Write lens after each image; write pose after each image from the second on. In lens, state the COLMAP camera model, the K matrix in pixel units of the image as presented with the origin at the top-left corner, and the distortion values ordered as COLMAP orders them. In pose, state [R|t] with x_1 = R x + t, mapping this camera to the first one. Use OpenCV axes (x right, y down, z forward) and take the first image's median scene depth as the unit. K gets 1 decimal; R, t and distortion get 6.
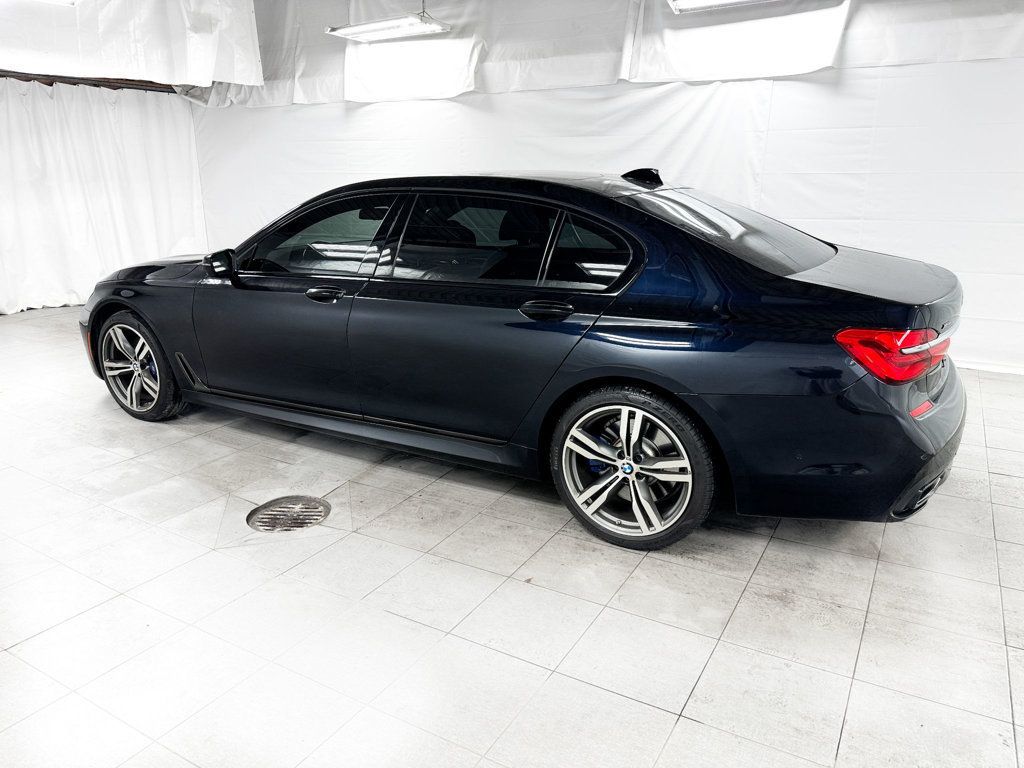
lens RADIAL K [[722.8, 0, 514.5], [0, 722.8, 382.8], [0, 0, 1]] dist [0.033758, -0.038471]
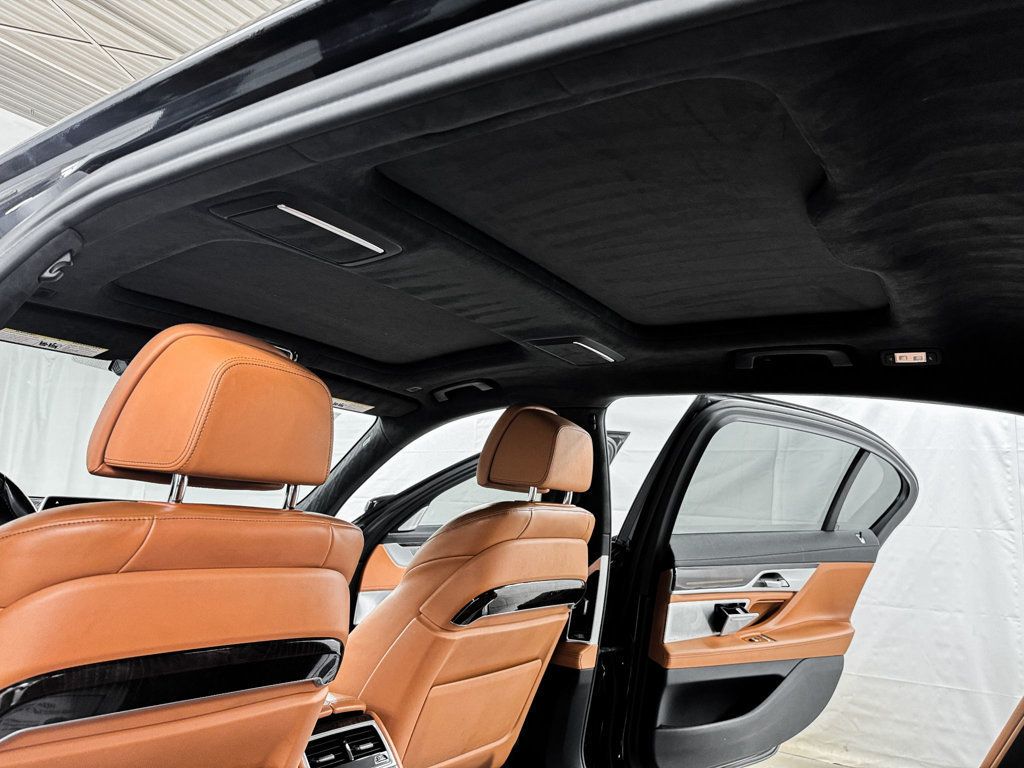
lens RADIAL K [[722.8, 0, 510.5], [0, 722.8, 379.3], [0, 0, 1]] dist [0.033758, -0.038471]
pose [[0.995090, 0.041875, -0.089676, 0.016608], [-0.078152, 0.888399, -0.452370, -0.061447], [0.060725, 0.457158, 0.887310, 0.459170]]
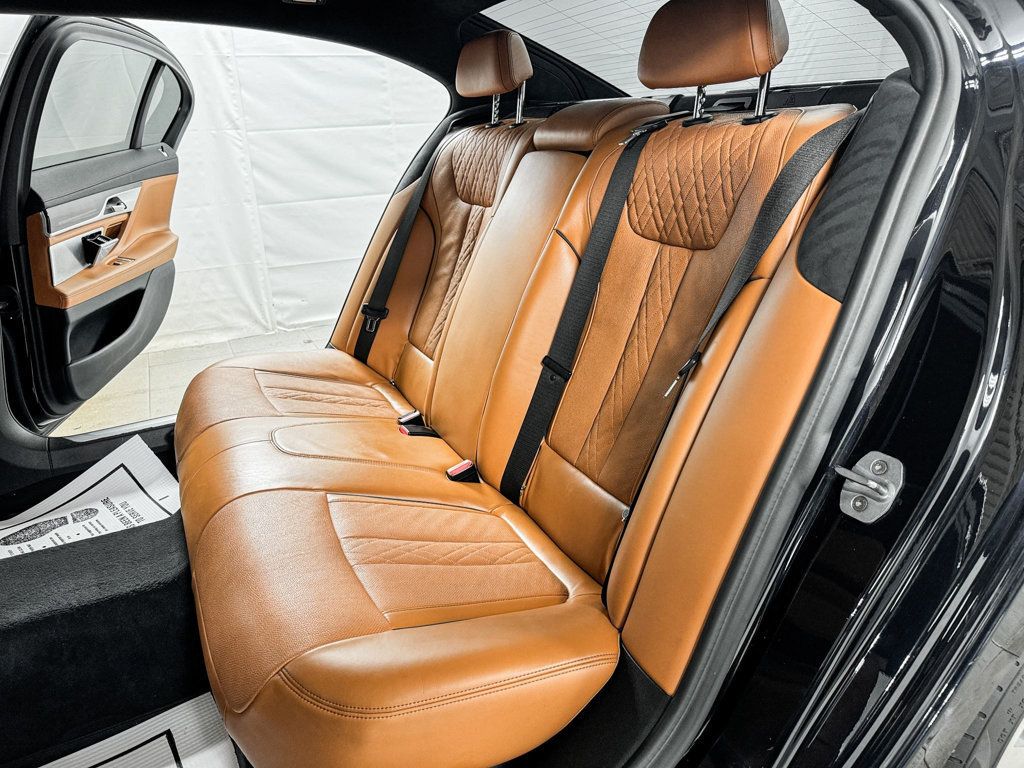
lens RADIAL K [[722.8, 0, 503.4], [0, 722.8, 380.4], [0, 0, 1]] dist [0.033758, -0.038471]
pose [[0.569349, -0.297334, 0.766443, -0.074323], [0.269118, 0.948344, 0.167988, -0.069577], [-0.776800, 0.110620, 0.619956, 0.458443]]
